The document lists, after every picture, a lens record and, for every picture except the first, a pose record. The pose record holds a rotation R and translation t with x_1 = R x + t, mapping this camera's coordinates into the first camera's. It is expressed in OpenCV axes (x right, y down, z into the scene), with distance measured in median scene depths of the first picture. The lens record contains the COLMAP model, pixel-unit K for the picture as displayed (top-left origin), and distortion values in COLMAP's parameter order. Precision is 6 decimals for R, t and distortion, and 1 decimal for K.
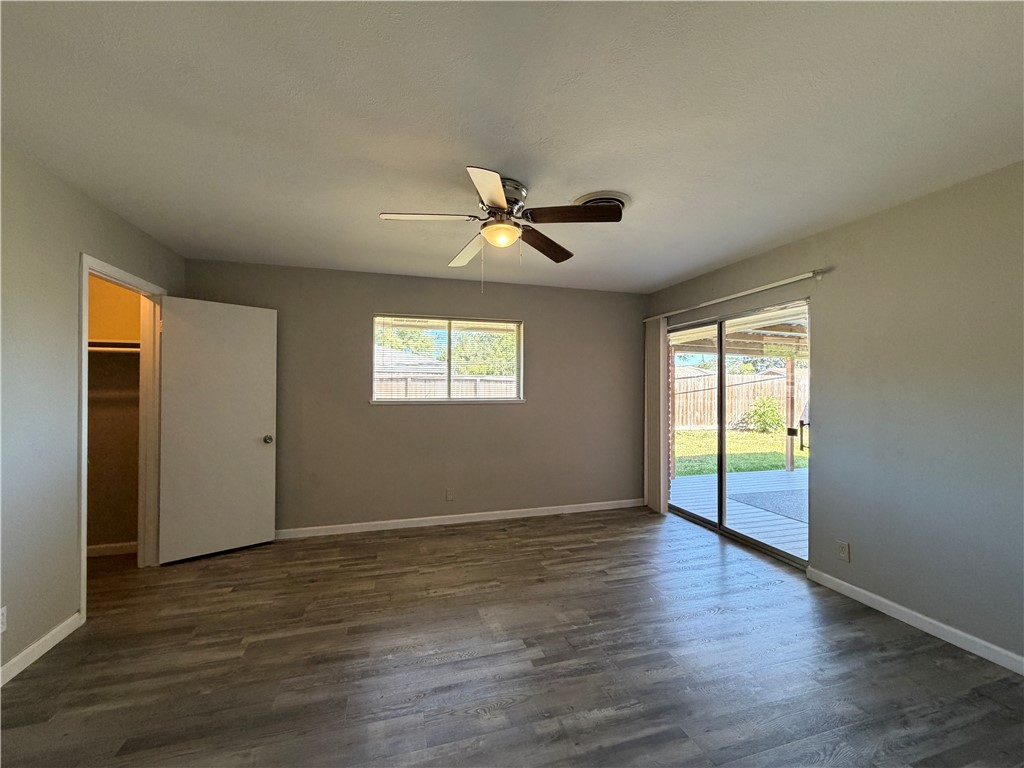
lens RADIAL K [[407.7, 0, 508.5], [0, 407.7, 385.6], [0, 0, 1]] dist [-0.000524, -0.000047]
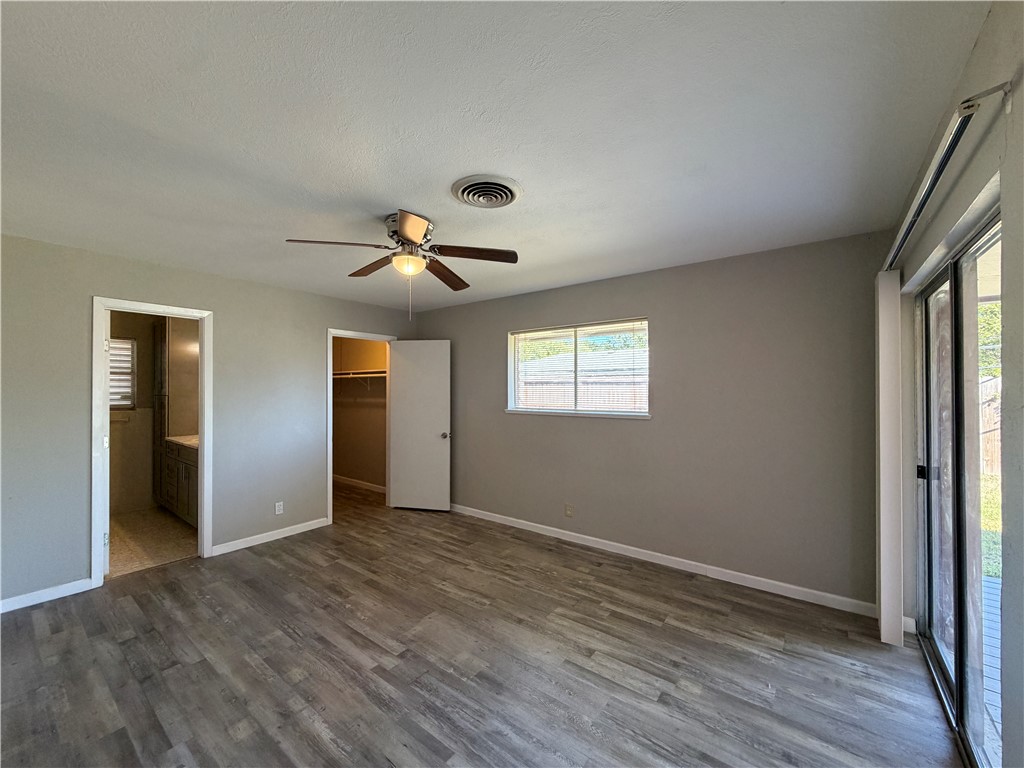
lens RADIAL K [[407.7, 0, 508.5], [0, 407.7, 385.6], [0, 0, 1]] dist [-0.000524, -0.000047]
pose [[0.587443, -0.009854, -0.809206, 0.717884], [0.010183, 0.999937, -0.004785, -0.029955], [0.809202, -0.005429, 0.587506, 0.416768]]
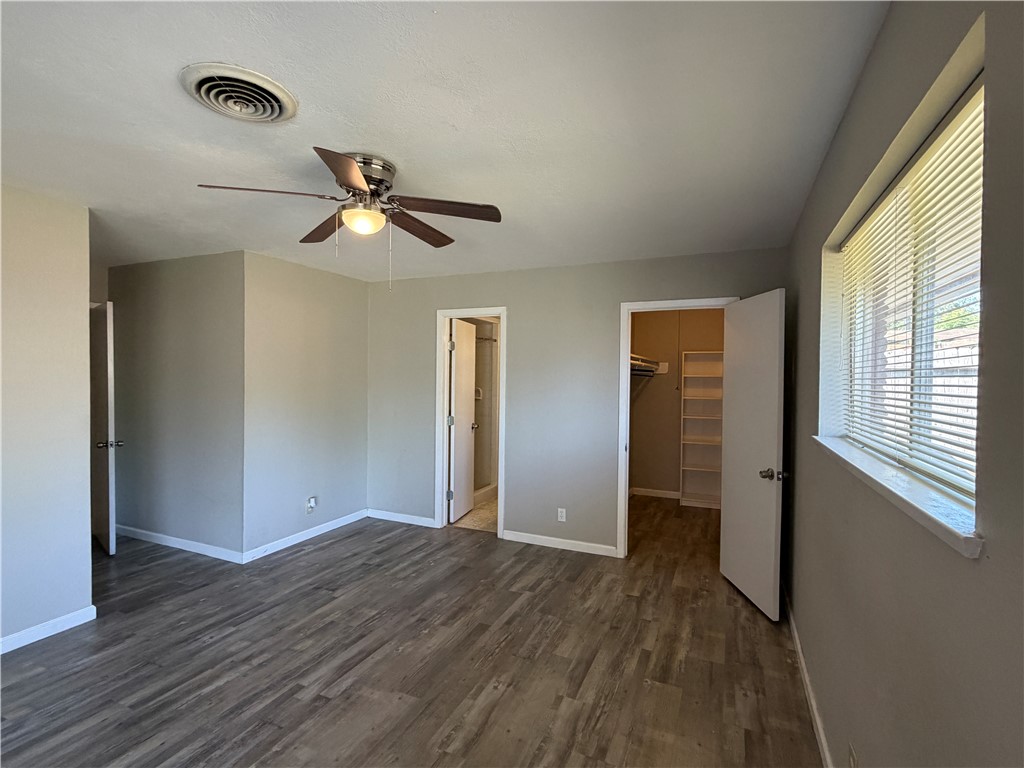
lens RADIAL K [[487.6, 0, 512.0], [0, 487.6, 384.0], [0, 0, 1]] dist [-0.000258, 0.000232]
pose [[-0.647082, -0.001700, -0.762418, 0.394079], [-0.005128, 0.999985, 0.002122, -0.028227], [0.762403, 0.005283, -0.647081, 1.348841]]
